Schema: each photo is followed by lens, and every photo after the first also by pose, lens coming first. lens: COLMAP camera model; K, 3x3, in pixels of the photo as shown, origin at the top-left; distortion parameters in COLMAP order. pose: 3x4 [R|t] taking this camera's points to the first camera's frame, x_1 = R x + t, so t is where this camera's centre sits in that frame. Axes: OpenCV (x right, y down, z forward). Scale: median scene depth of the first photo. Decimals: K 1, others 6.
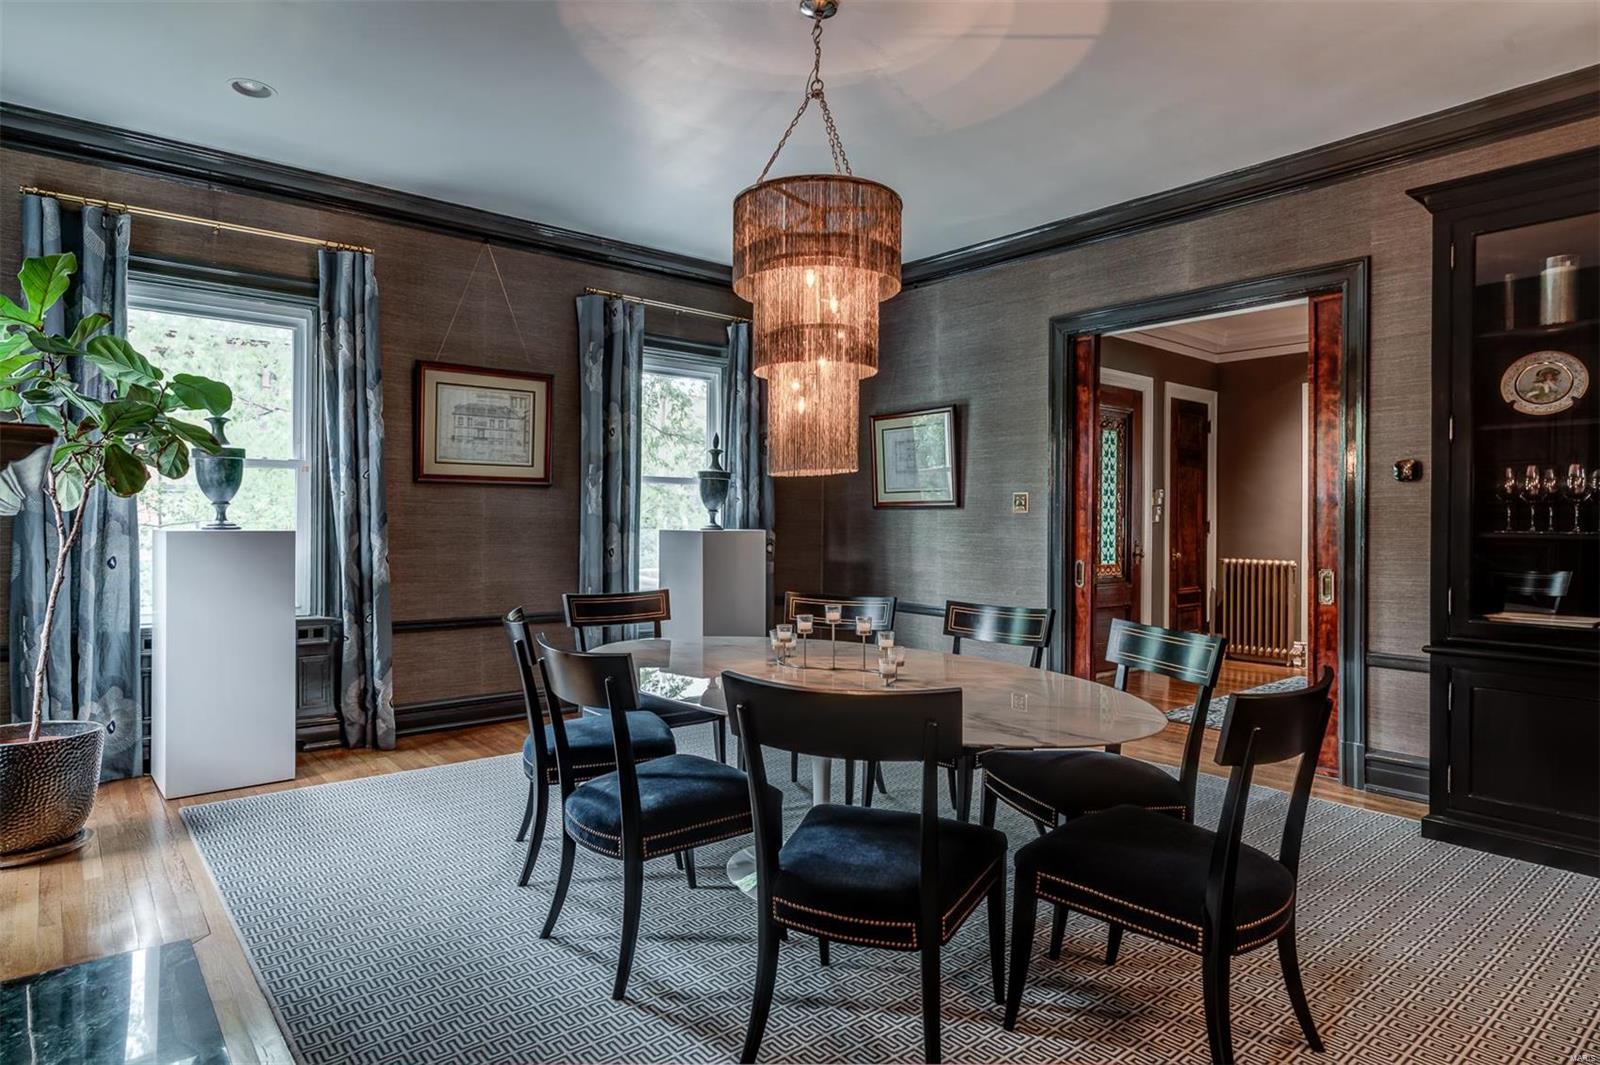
lens RADIAL K [[895.9, 0, 800.5], [0, 895.9, 526.7], [0, 0, 1]] dist [-0.003592, -0.001903]
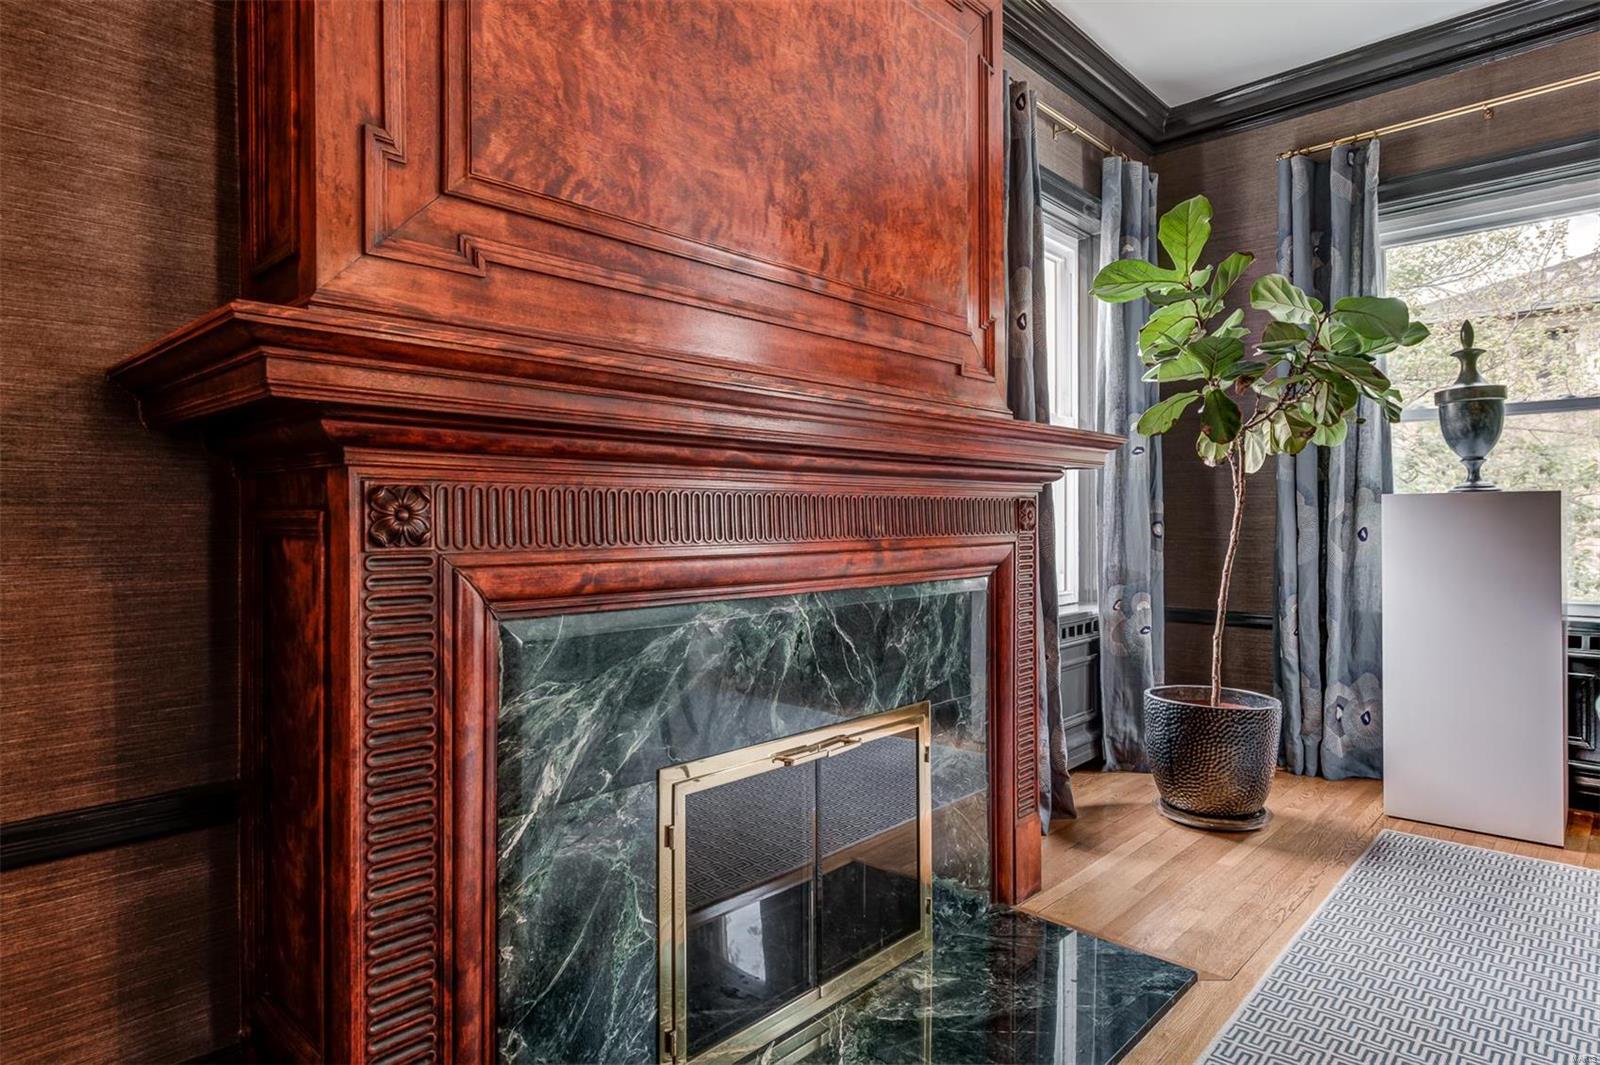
lens RADIAL K [[895.9, 0, 798.6], [0, 895.9, 523.7], [0, 0, 1]] dist [-0.003592, -0.001903]
pose [[0.119344, -0.002213, -0.992850, 0.054509], [0.000872, 0.999997, -0.002124, 0.030885], [0.992853, -0.000612, 0.119346, 0.328080]]
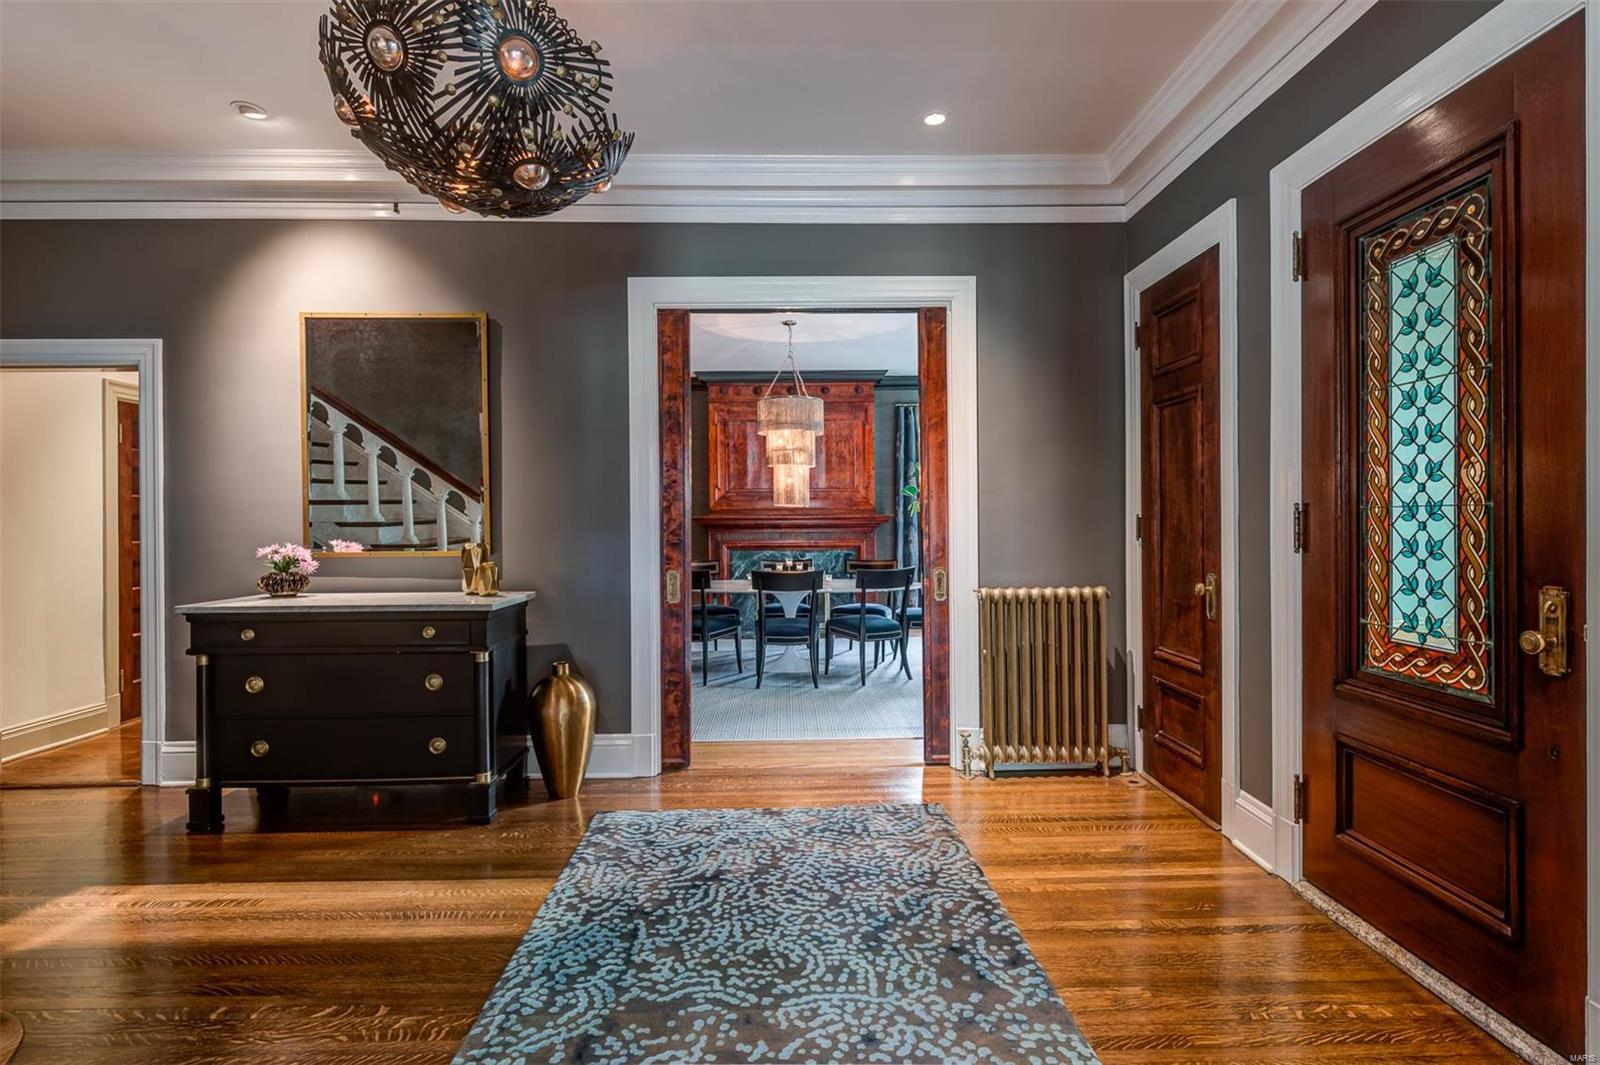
lens RADIAL K [[765.0, 0, 806.2], [0, 765.0, 529.6], [0, 0, 1]] dist [0.000438, -0.002679]
pose [[-0.619826, 0.007113, -0.784707, 1.312389], [0.002575, 0.999972, 0.007031, -0.008625], [0.784735, 0.002337, -0.619827, 1.823294]]
